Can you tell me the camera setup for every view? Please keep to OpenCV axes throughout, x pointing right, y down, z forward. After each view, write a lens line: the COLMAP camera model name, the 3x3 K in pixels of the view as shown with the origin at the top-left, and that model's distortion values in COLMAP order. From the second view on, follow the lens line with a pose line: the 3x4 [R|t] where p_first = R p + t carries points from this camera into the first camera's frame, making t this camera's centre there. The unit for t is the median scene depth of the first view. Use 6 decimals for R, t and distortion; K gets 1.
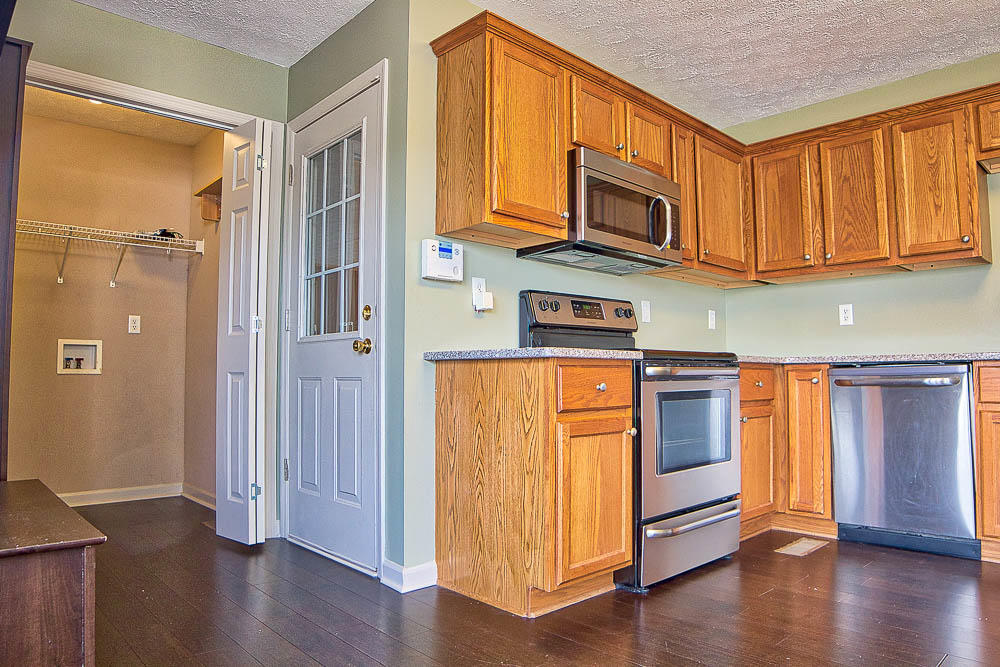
lens RADIAL K [[658.2, 0, 500.0], [0, 658.2, 333.5], [0, 0, 1]] dist [-0.131417, 0.054869]
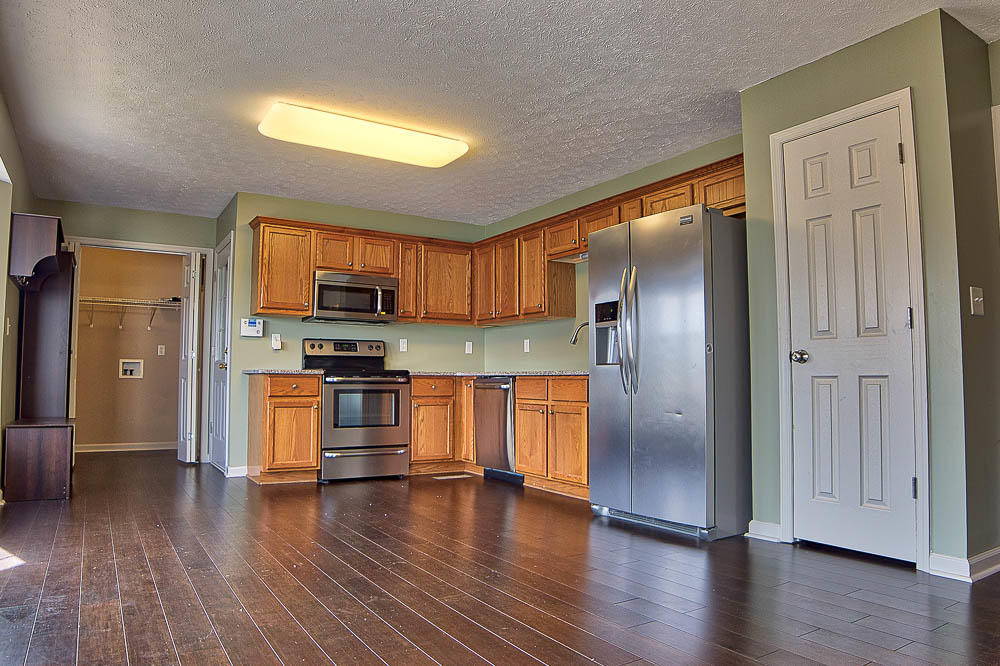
lens RADIAL K [[658.2, 0, 500.0], [0, 658.2, 333.0], [0, 0, 1]] dist [-0.131417, 0.054869]
pose [[0.983774, -0.007822, -0.179241, 0.911379], [0.006746, 0.999955, -0.006613, -0.060674], [0.179285, 0.005296, 0.983783, -0.788028]]
